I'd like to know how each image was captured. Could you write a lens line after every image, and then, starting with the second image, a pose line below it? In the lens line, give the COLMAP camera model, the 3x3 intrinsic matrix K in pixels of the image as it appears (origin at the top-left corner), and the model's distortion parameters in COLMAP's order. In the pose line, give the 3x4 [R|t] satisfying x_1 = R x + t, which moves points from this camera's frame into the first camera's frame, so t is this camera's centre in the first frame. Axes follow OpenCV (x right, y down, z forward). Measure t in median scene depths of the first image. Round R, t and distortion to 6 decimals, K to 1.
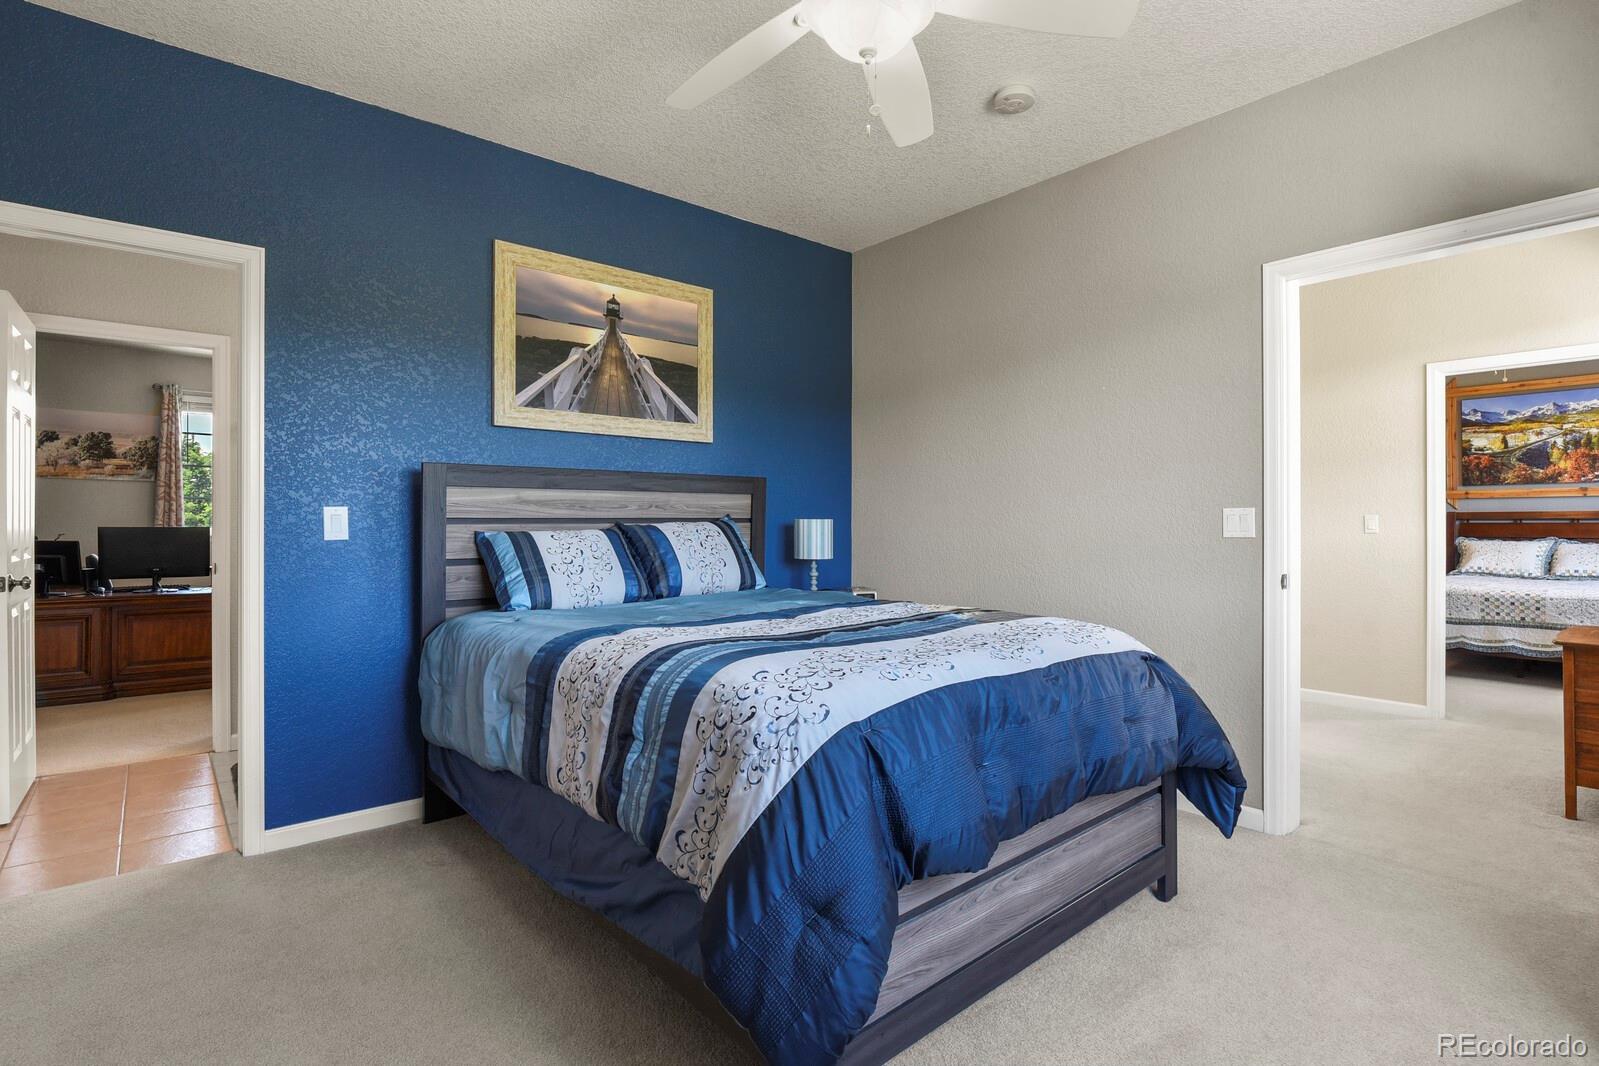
lens RADIAL K [[776.2, 0, 806.7], [0, 776.2, 521.3], [0, 0, 1]] dist [-0.010888, -0.001615]
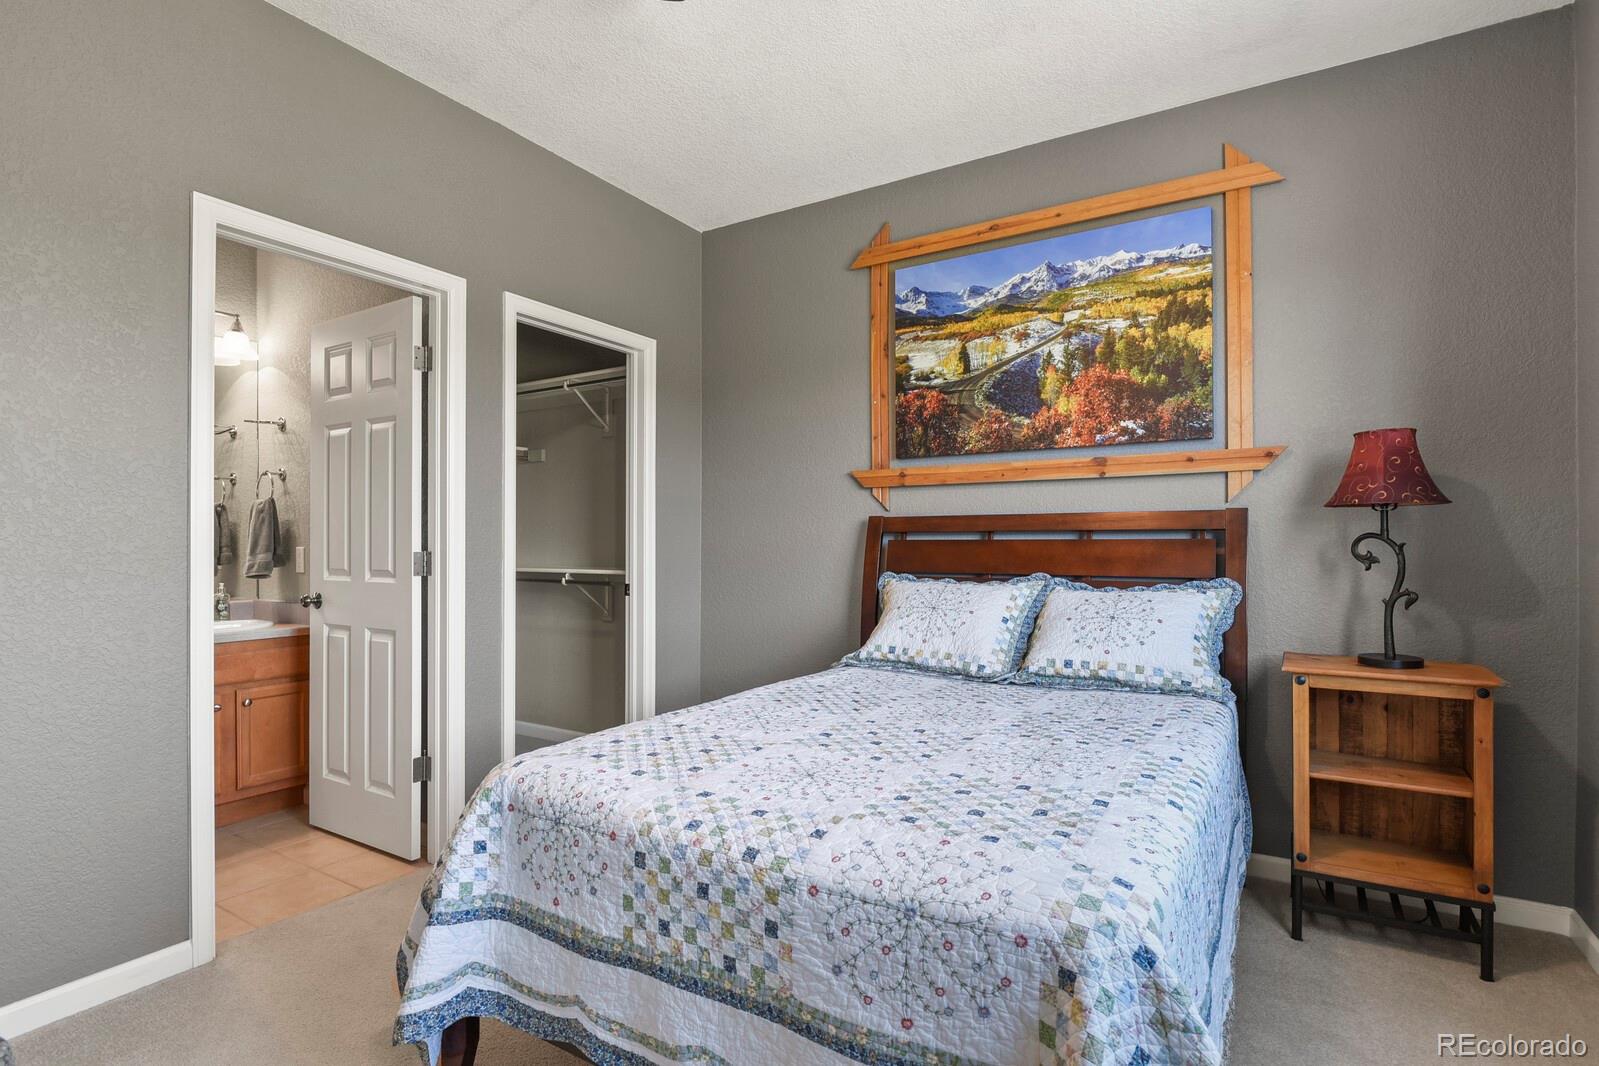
lens RADIAL K [[776.2, 0, 795.0], [0, 776.2, 541.9], [0, 0, 1]] dist [-0.010888, -0.001615]
pose [[0.954414, 0.002315, 0.298477, 0.702218], [-0.002356, 0.999997, -0.000223, 0.003328], [-0.298477, -0.000490, 0.954417, 0.619817]]
